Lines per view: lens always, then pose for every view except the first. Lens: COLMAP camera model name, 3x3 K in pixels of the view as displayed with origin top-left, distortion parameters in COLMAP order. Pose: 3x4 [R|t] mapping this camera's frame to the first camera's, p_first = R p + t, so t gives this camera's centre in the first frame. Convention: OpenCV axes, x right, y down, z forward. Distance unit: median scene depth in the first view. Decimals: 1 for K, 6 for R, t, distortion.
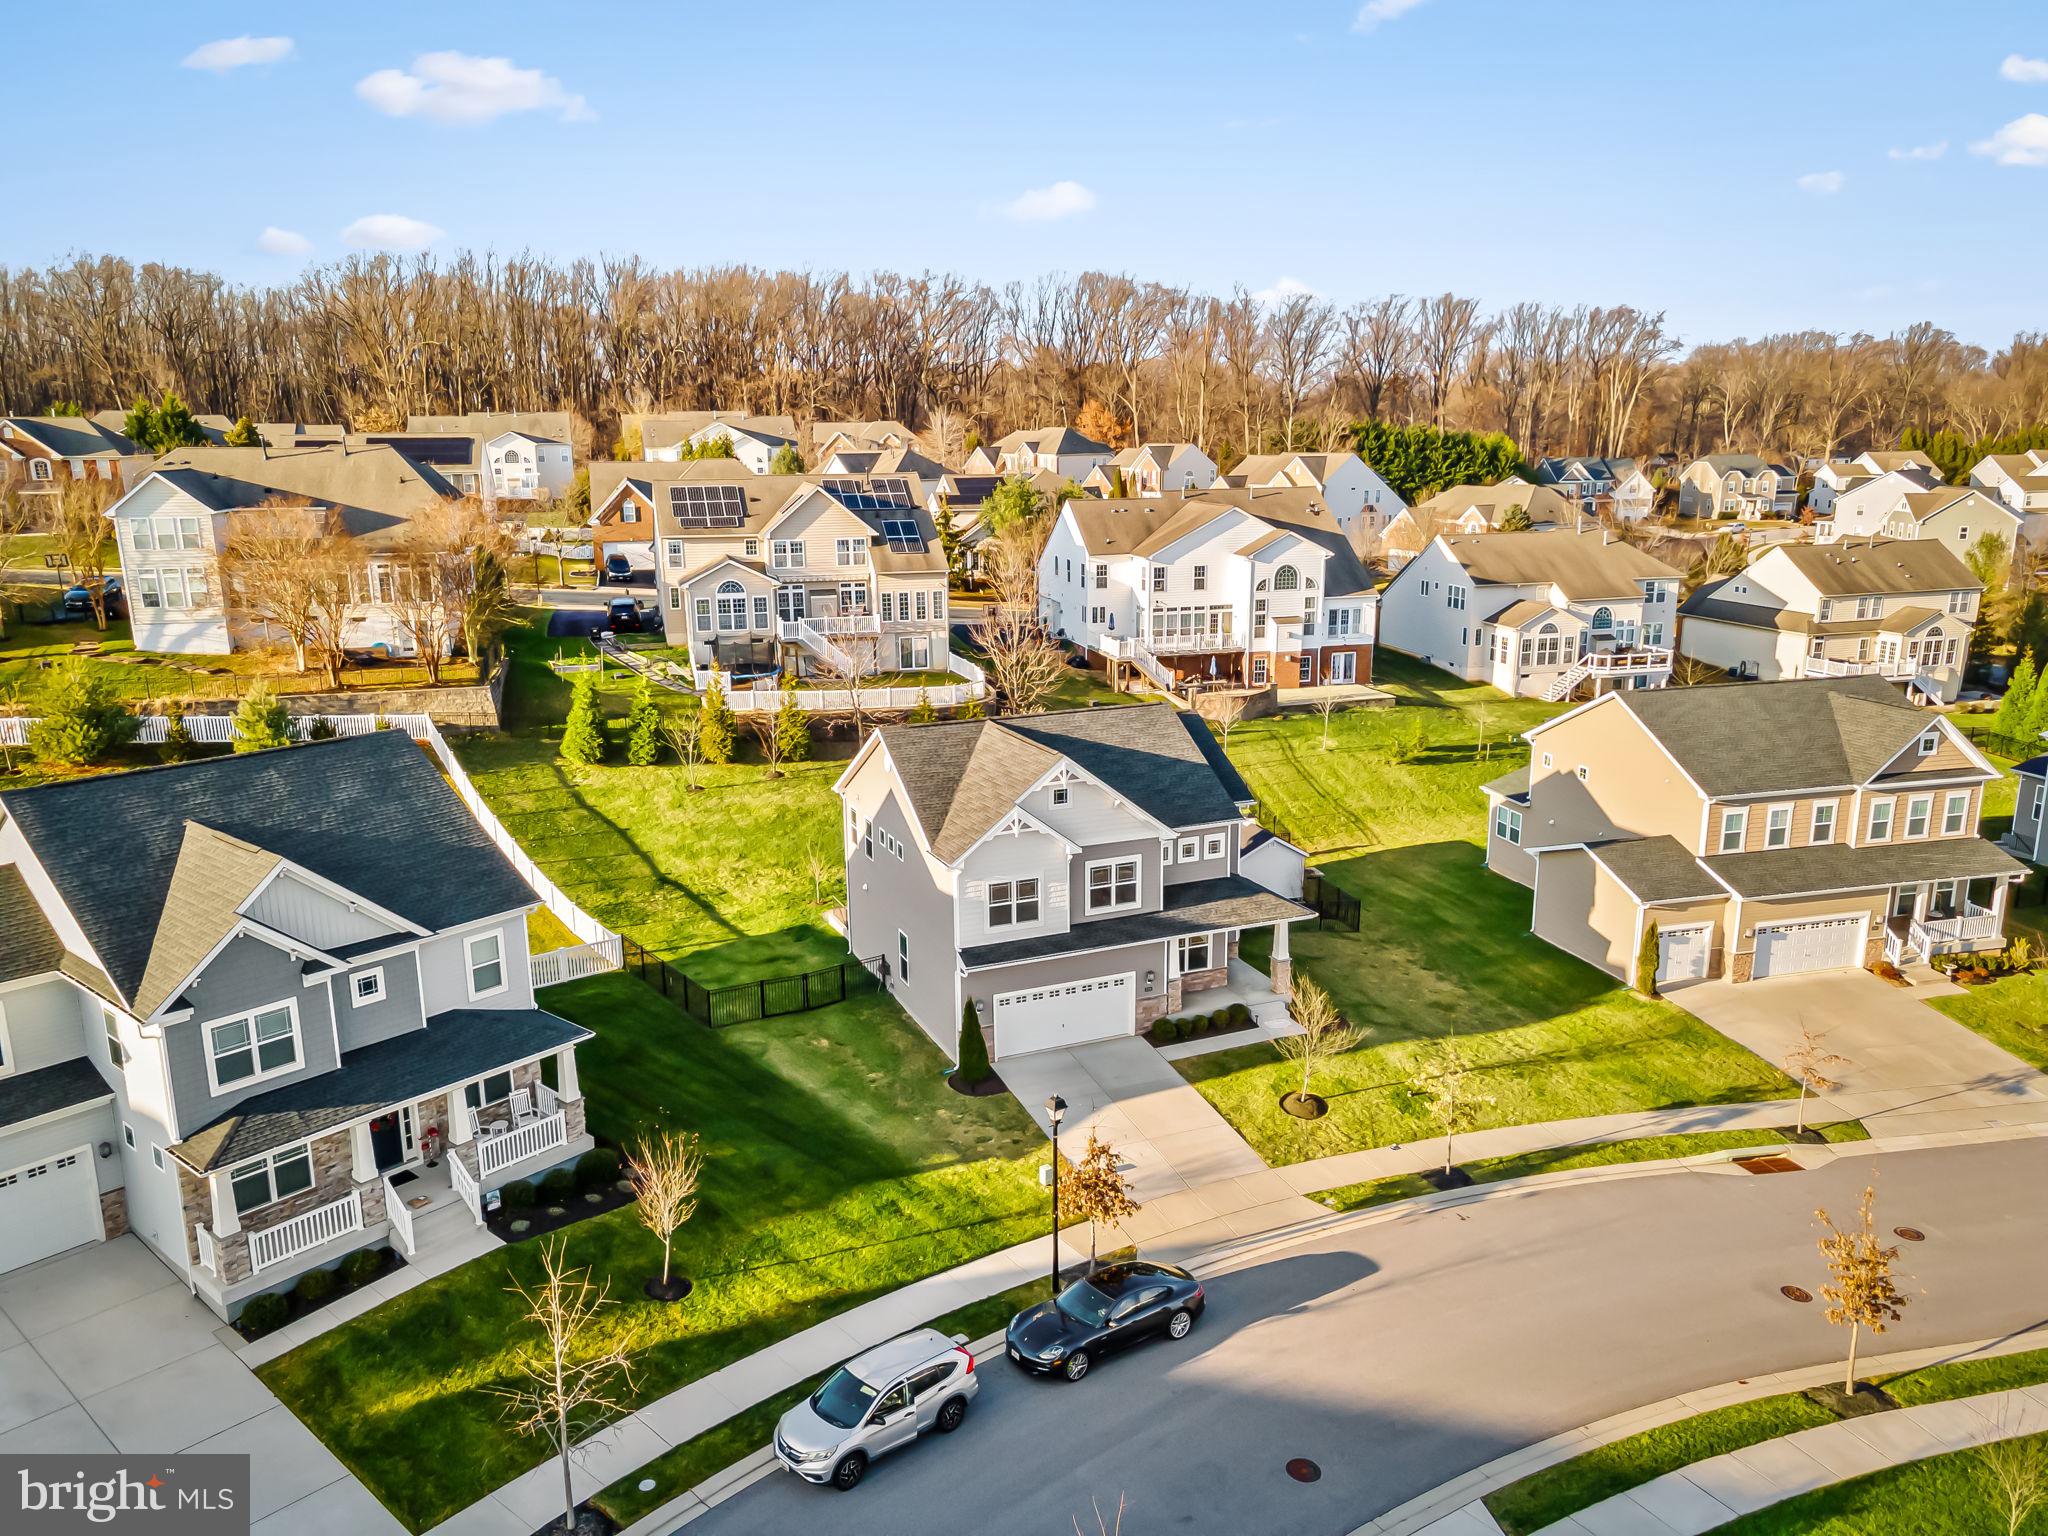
lens RADIAL K [[1479.9, 0, 1024.0], [0, 1479.9, 768.0], [0, 0, 1]] dist [0.032100, 0.001347]
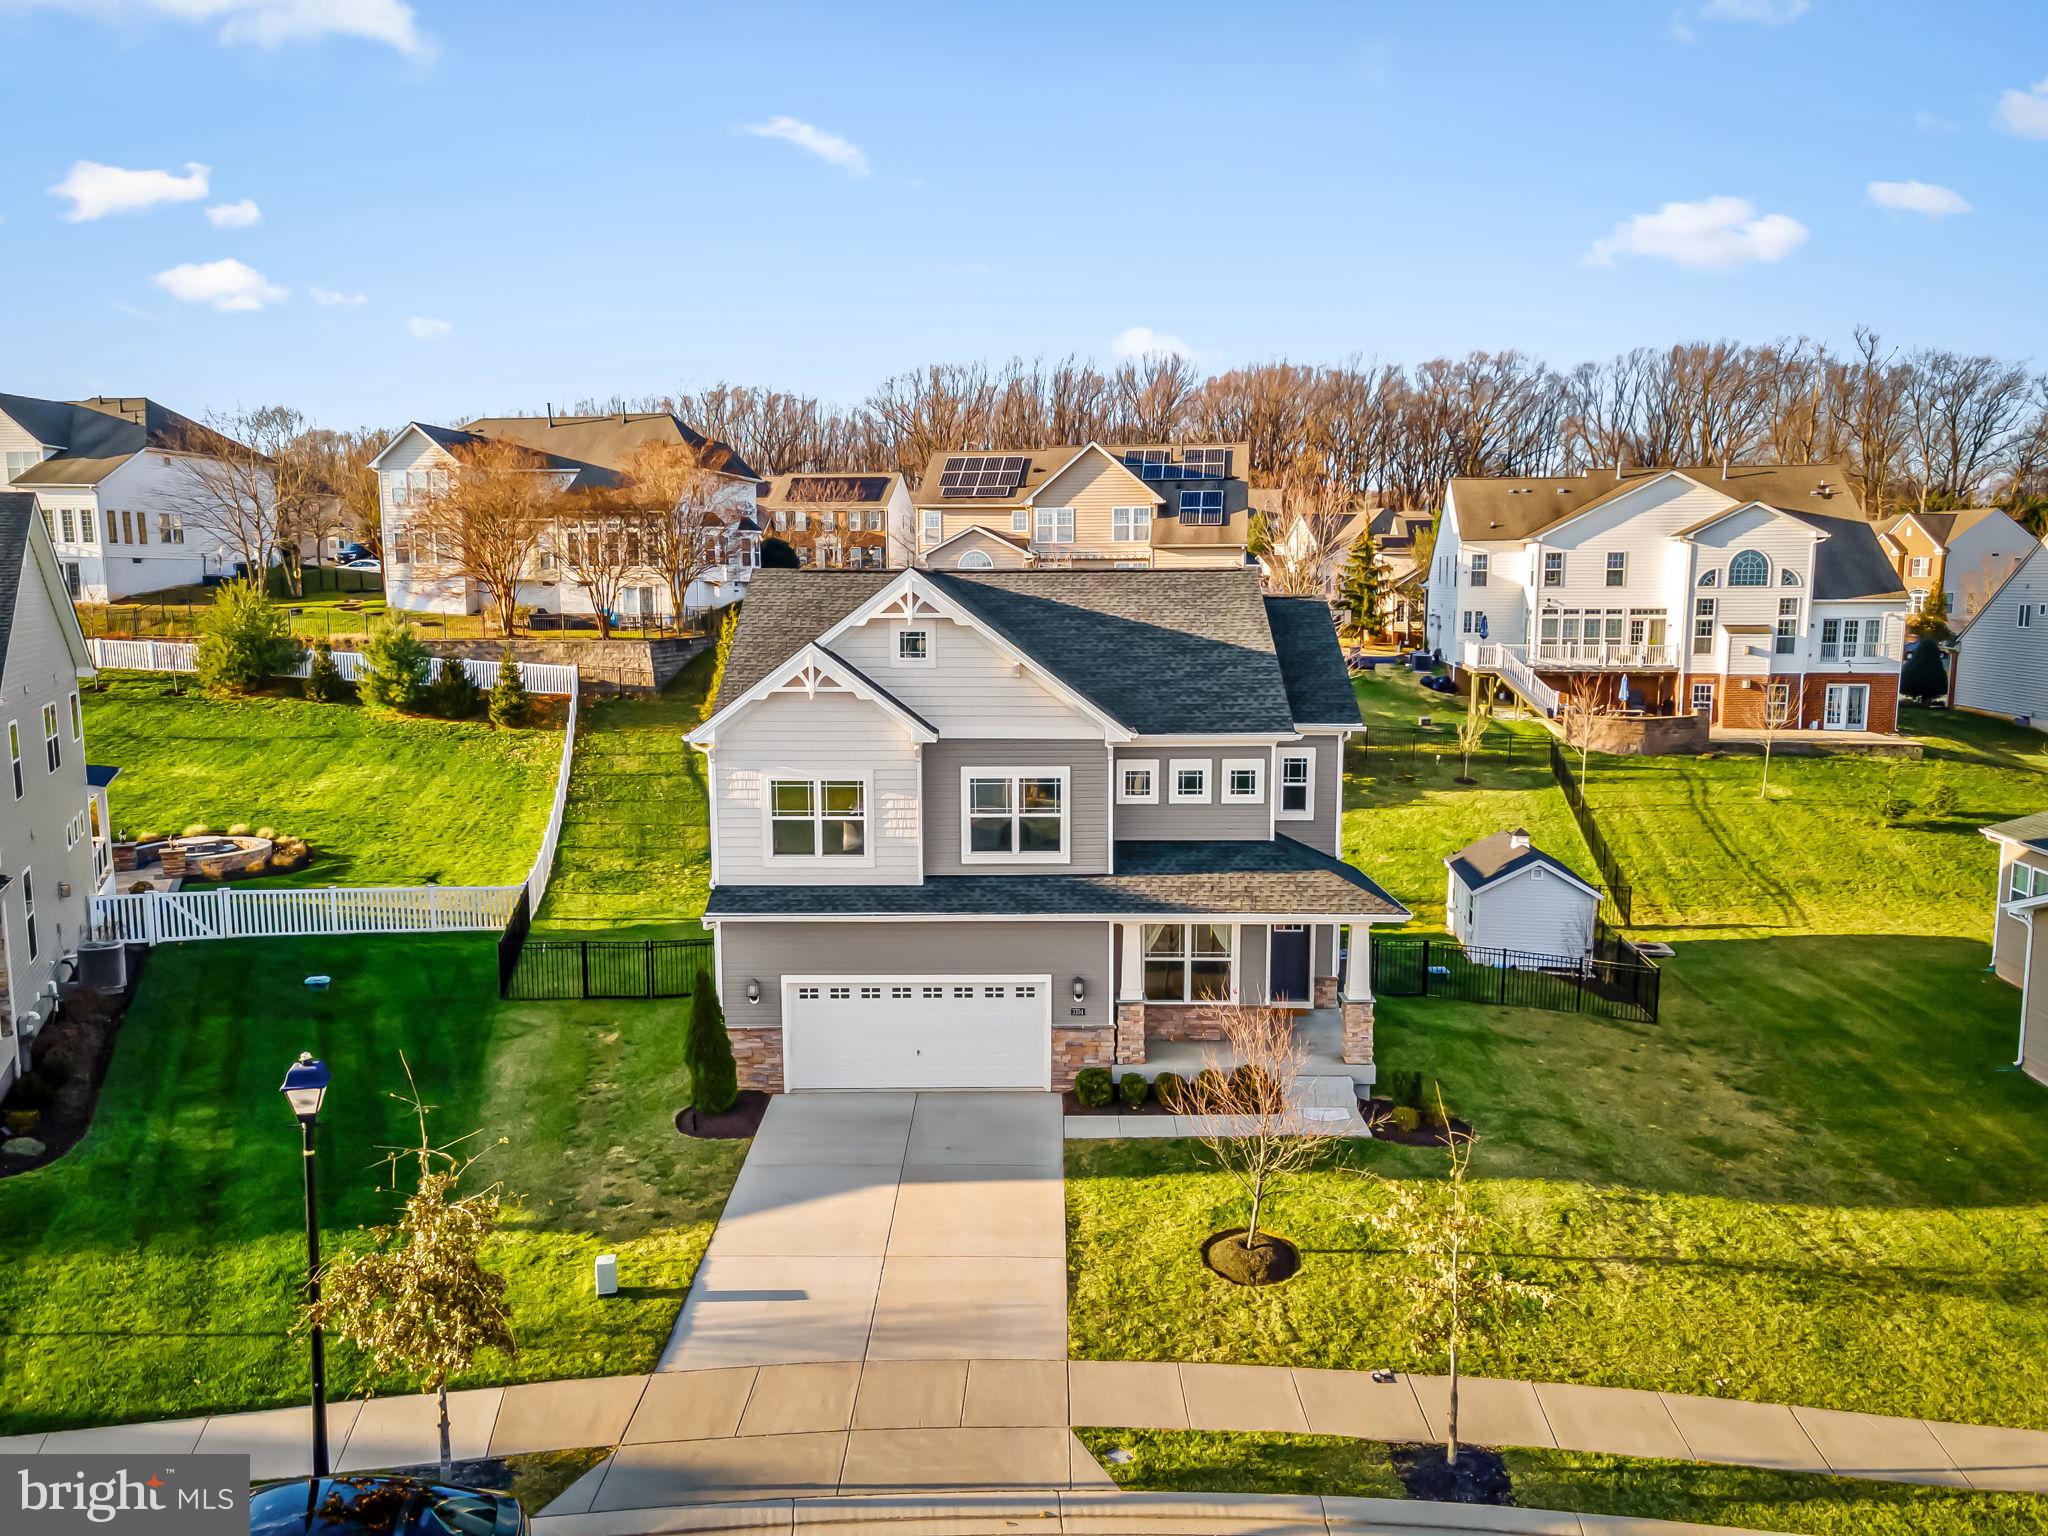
lens RADIAL K [[1488.0, 0, 1024.0], [0, 1488.0, 768.0], [0, 0, 1]] dist [0.013070, 0.048046]
pose [[0.918212, 0.056238, -0.392076, 0.193175], [-0.095790, 0.992015, -0.082042, 0.072188], [0.384331, 0.112889, 0.916267, 0.315309]]
